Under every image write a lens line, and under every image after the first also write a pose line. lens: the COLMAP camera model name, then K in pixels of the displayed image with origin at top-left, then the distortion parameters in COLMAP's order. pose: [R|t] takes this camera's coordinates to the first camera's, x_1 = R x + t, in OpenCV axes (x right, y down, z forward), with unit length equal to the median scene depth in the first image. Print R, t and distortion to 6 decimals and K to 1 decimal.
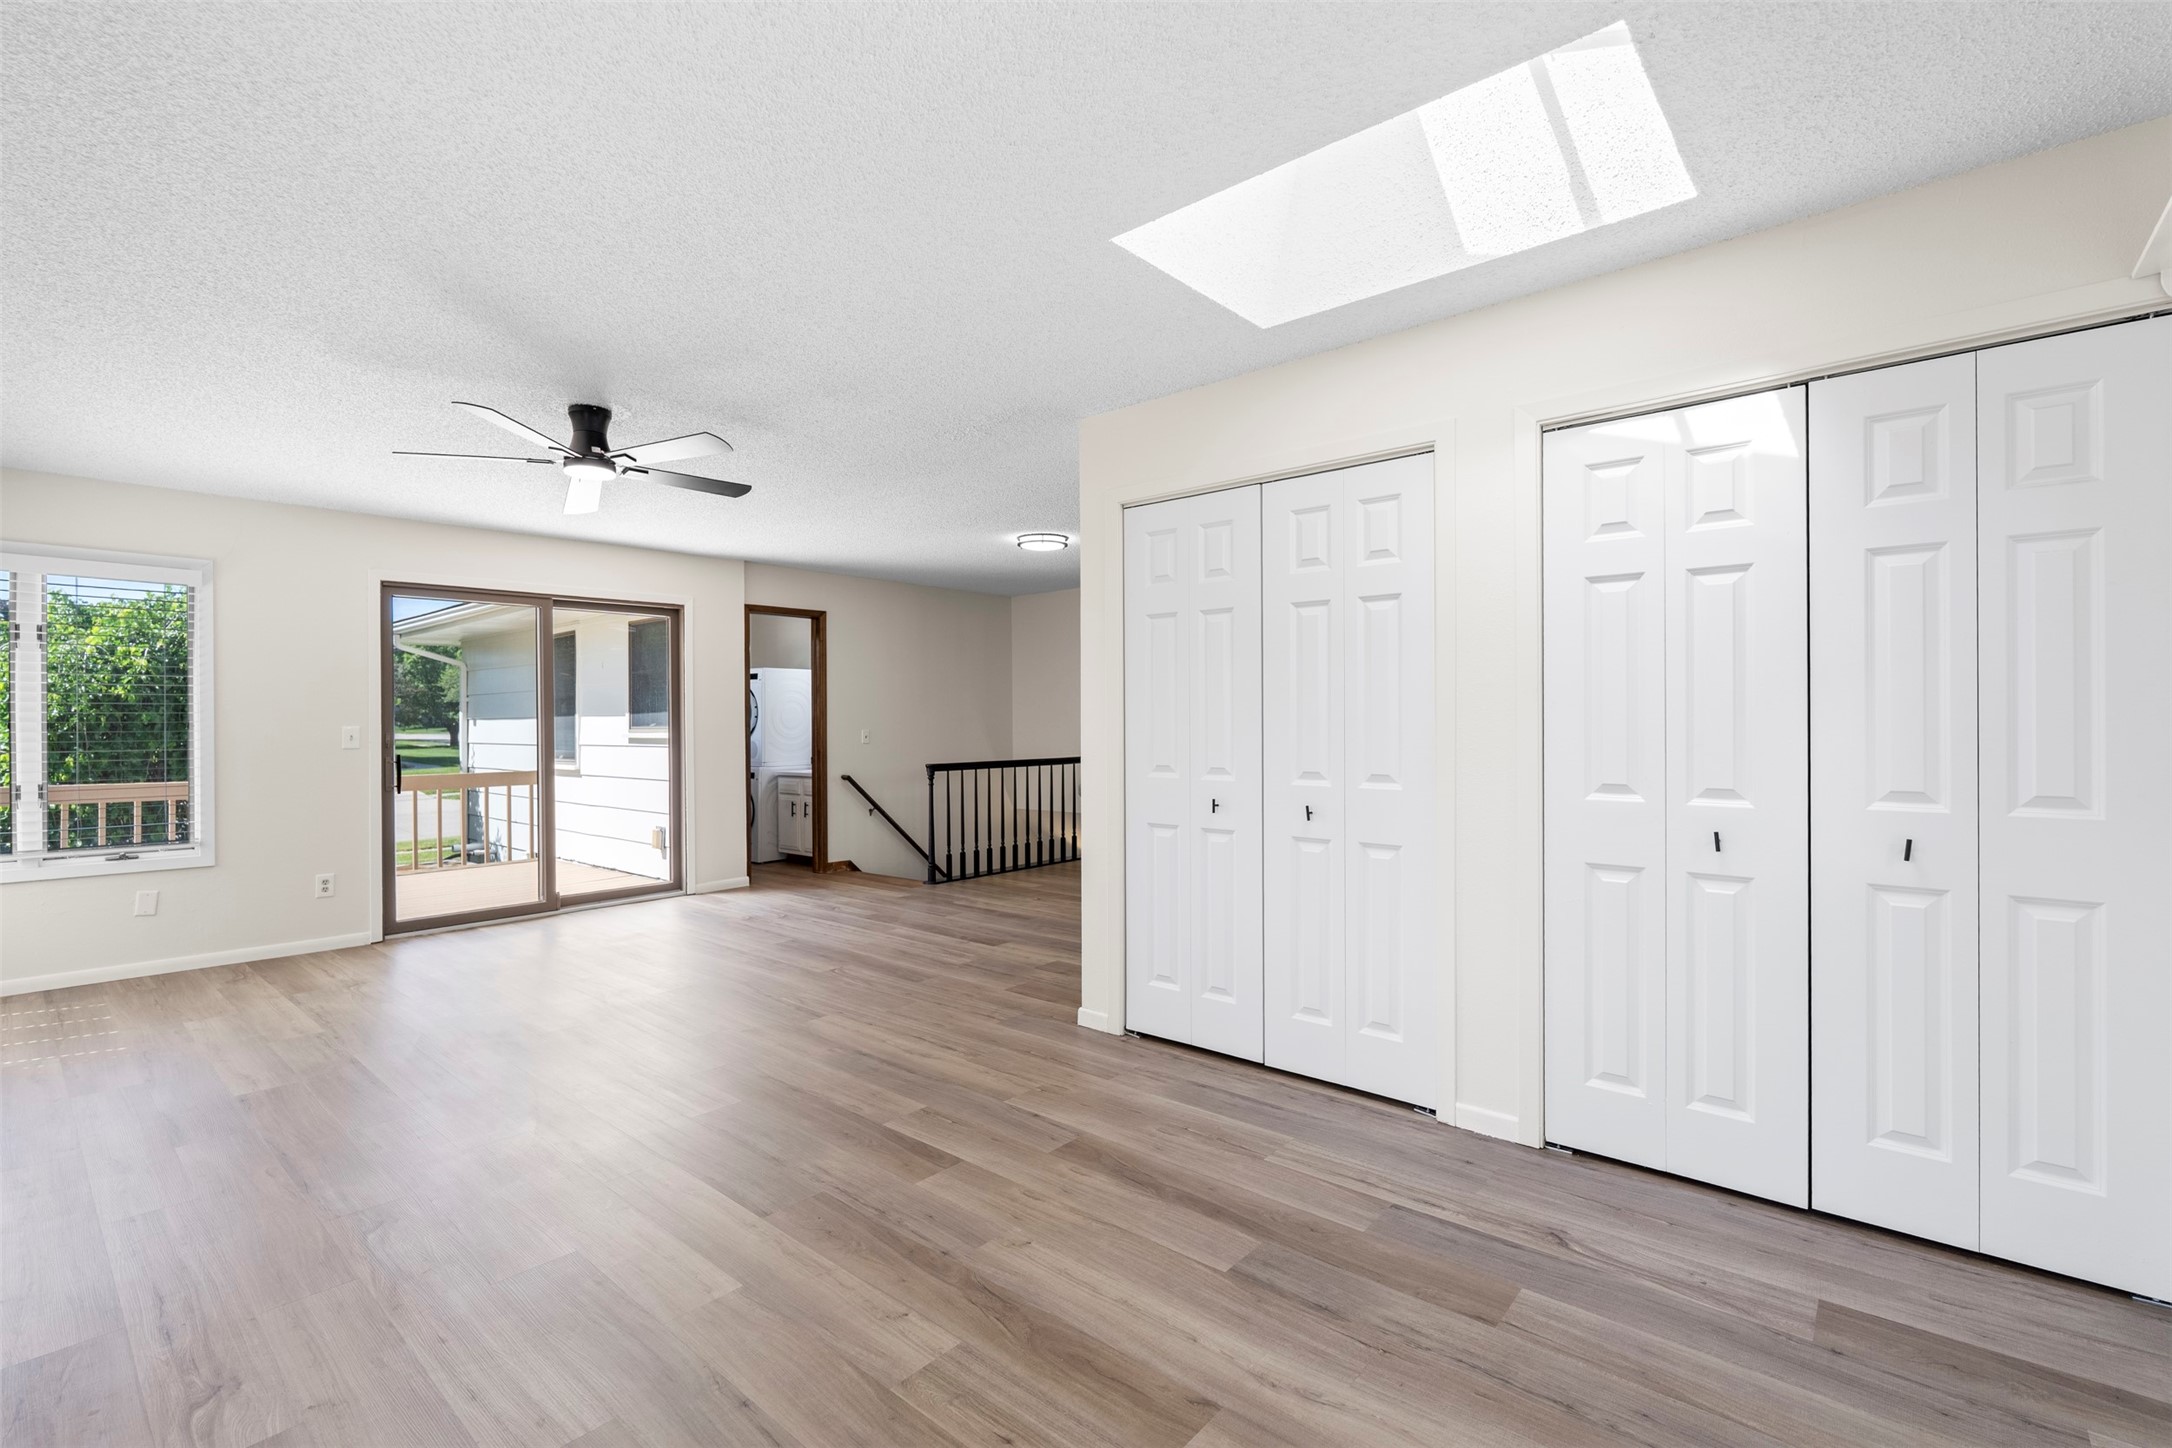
lens RADIAL K [[960.3, 0, 1086.0], [0, 960.3, 724.0], [0, 0, 1]] dist [-0.000796, 0.000679]
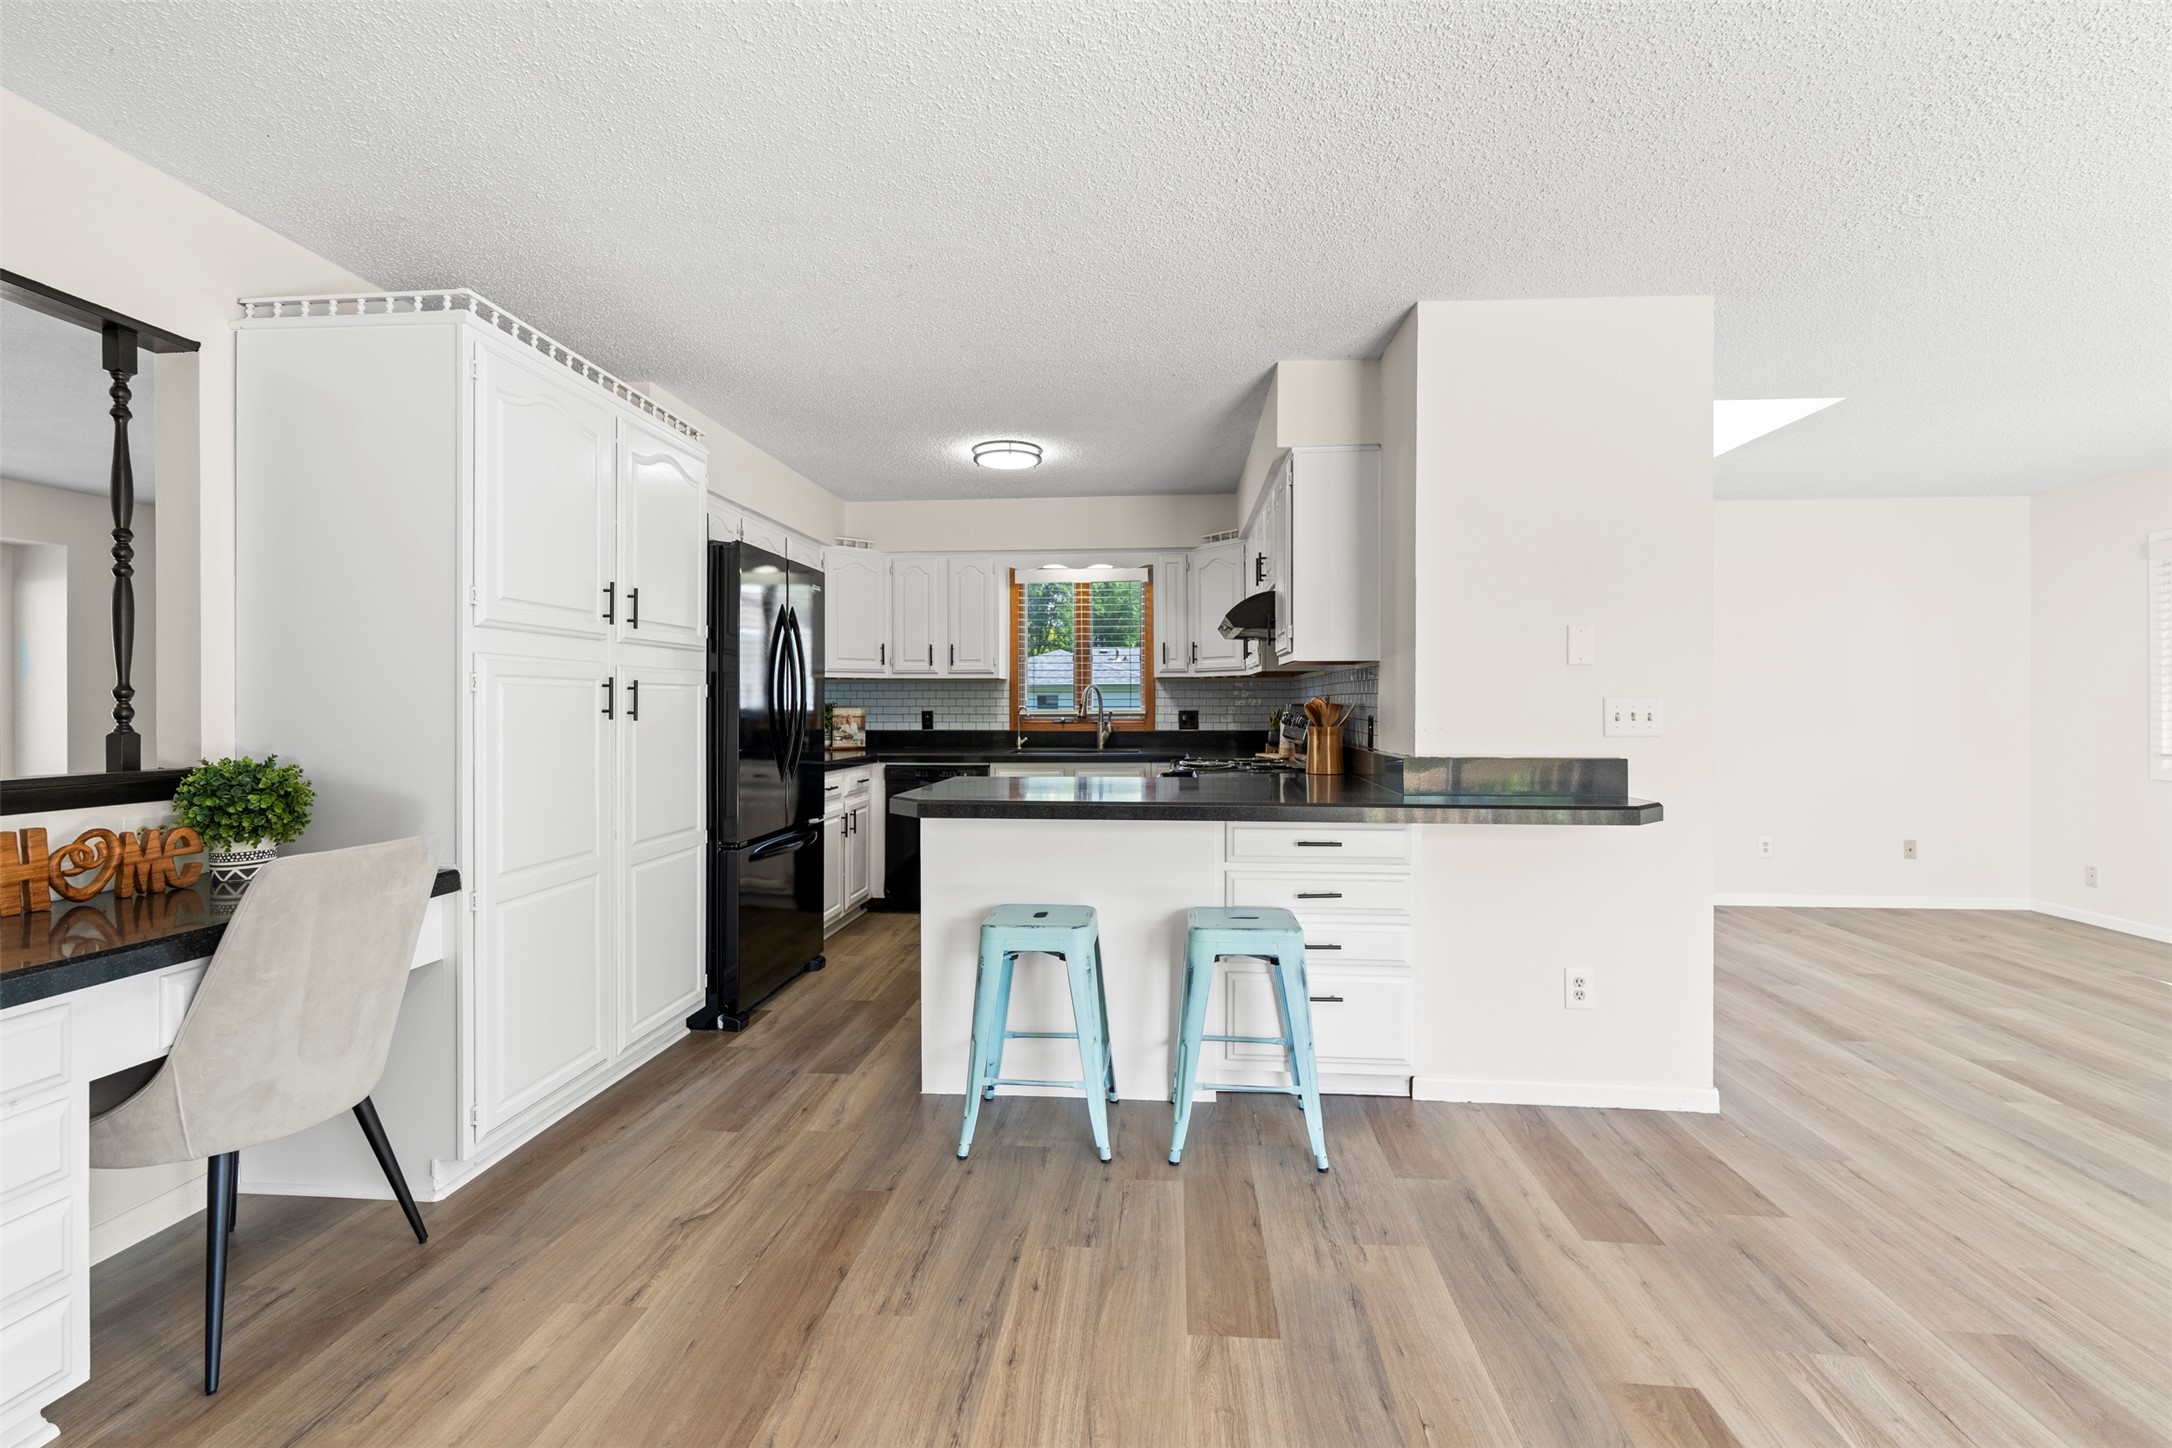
lens RADIAL K [[960.3, 0, 1086.0], [0, 960.3, 724.0], [0, 0, 1]] dist [-0.000796, 0.000679]
pose [[-0.587456, -0.014409, 0.809128, -0.286211], [0.004252, 0.999773, 0.020892, -0.003867], [-0.809245, 0.015714, -0.587262, 1.651411]]
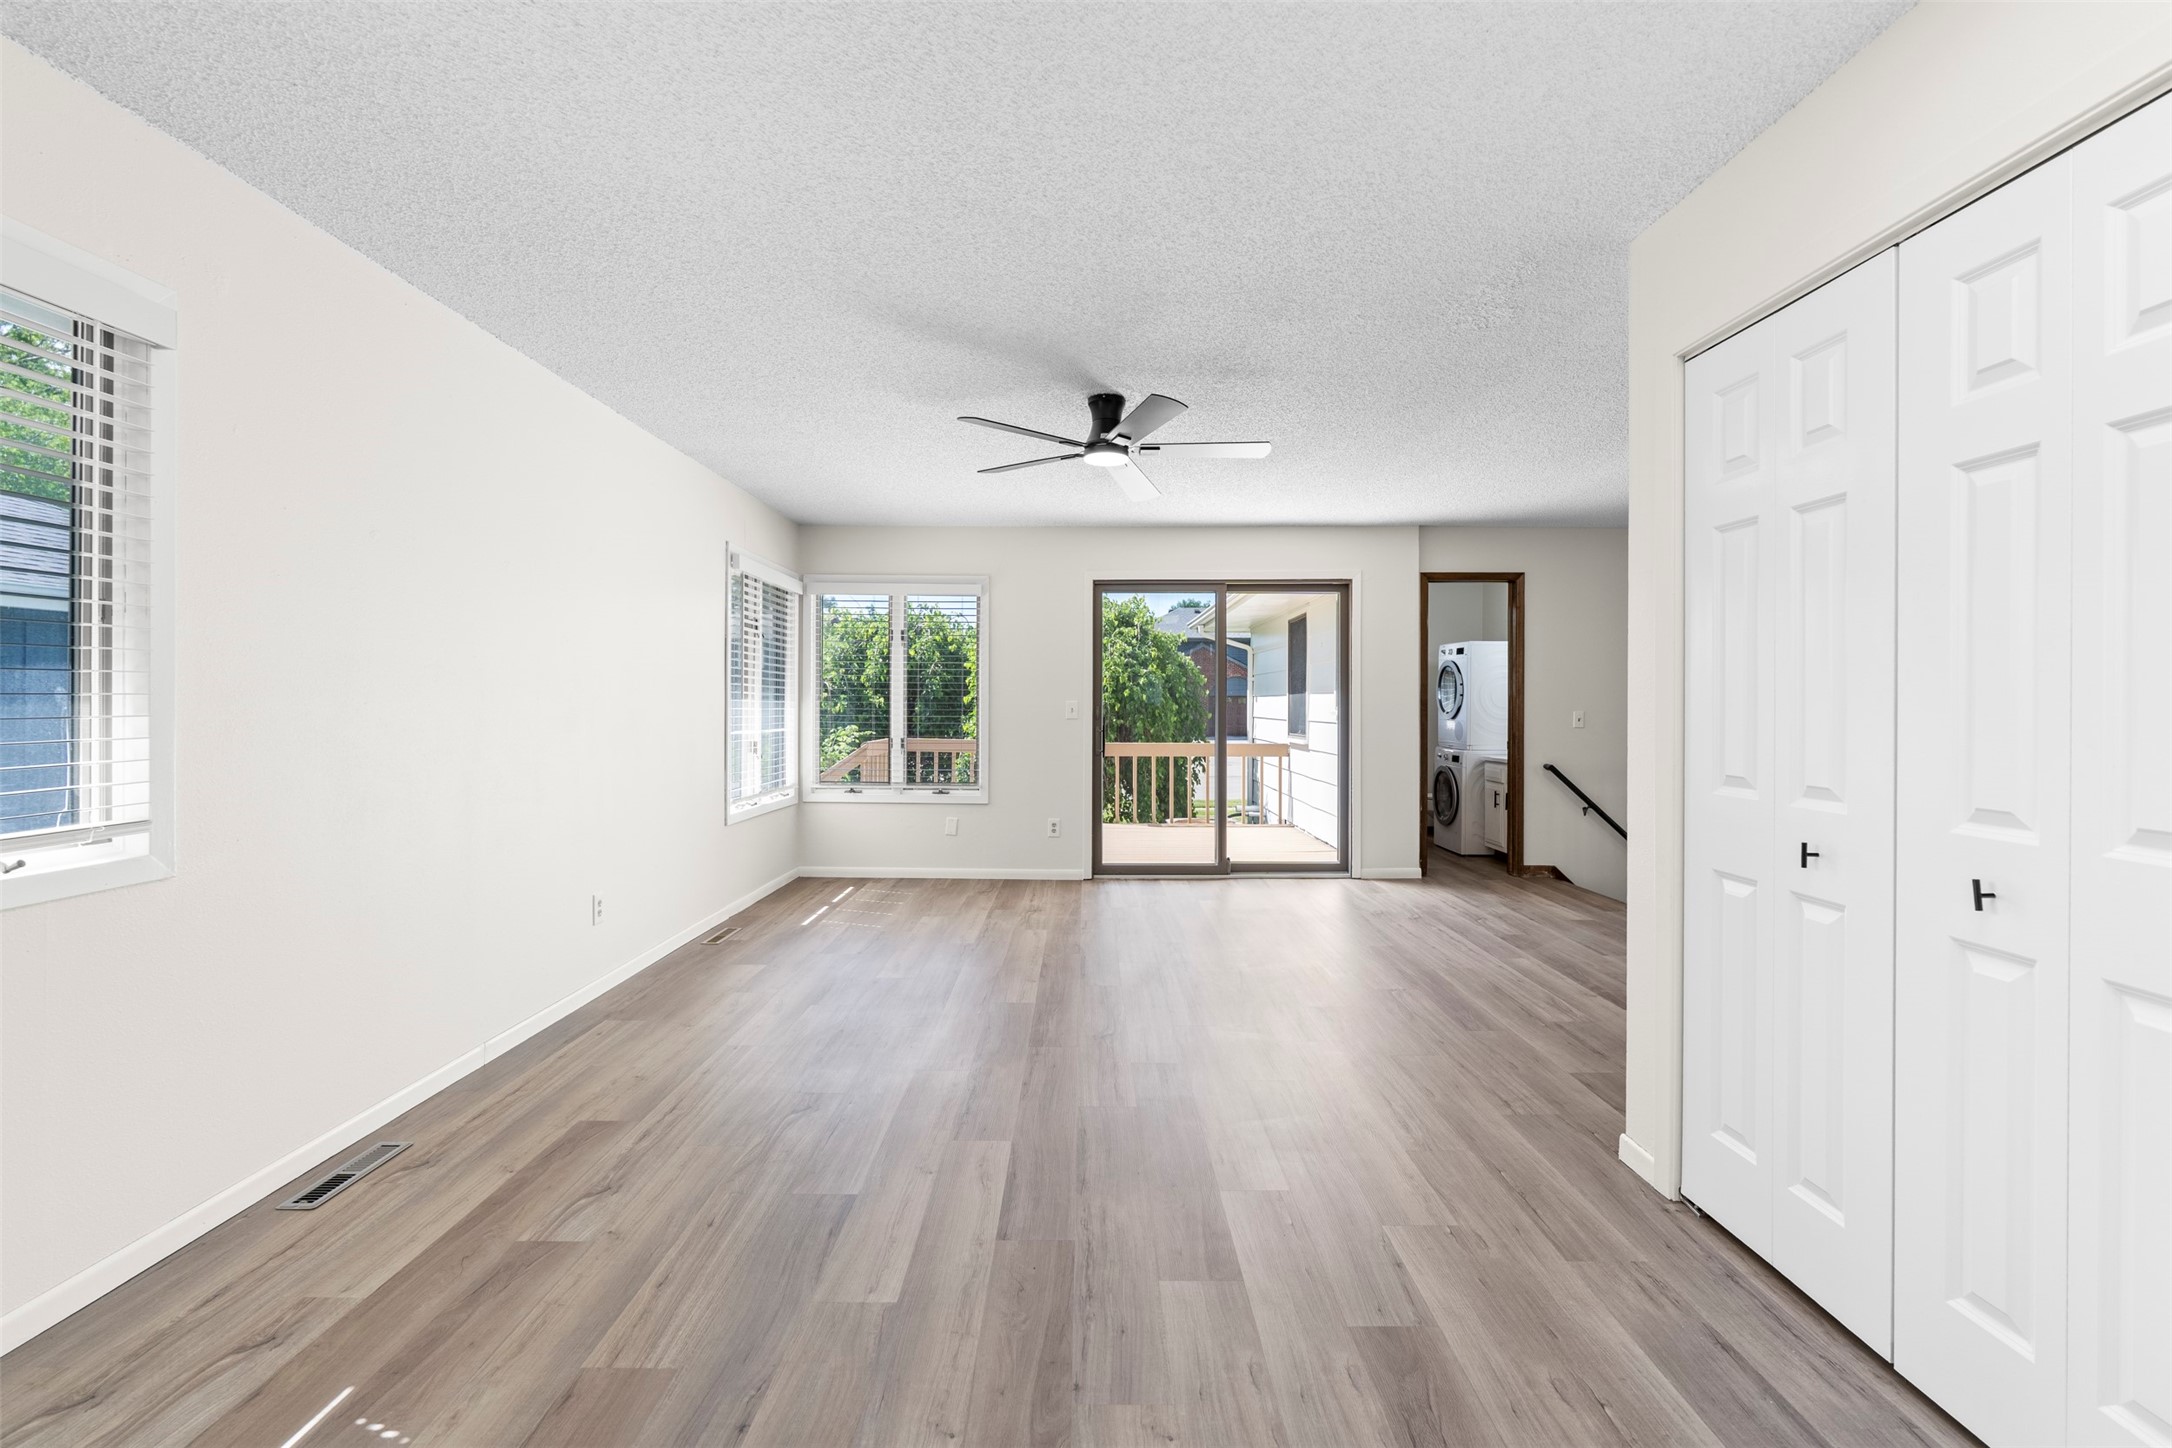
lens RADIAL K [[962.1, 0, 1084.7], [0, 962.1, 703.6], [0, 0, 1]] dist [-0.001904, 0.000308]
pose [[0.653814, 0.010790, -0.756579, 0.225060], [-0.010348, 0.999932, 0.005318, -0.000862], [0.756585, 0.004352, 0.653881, 0.257732]]
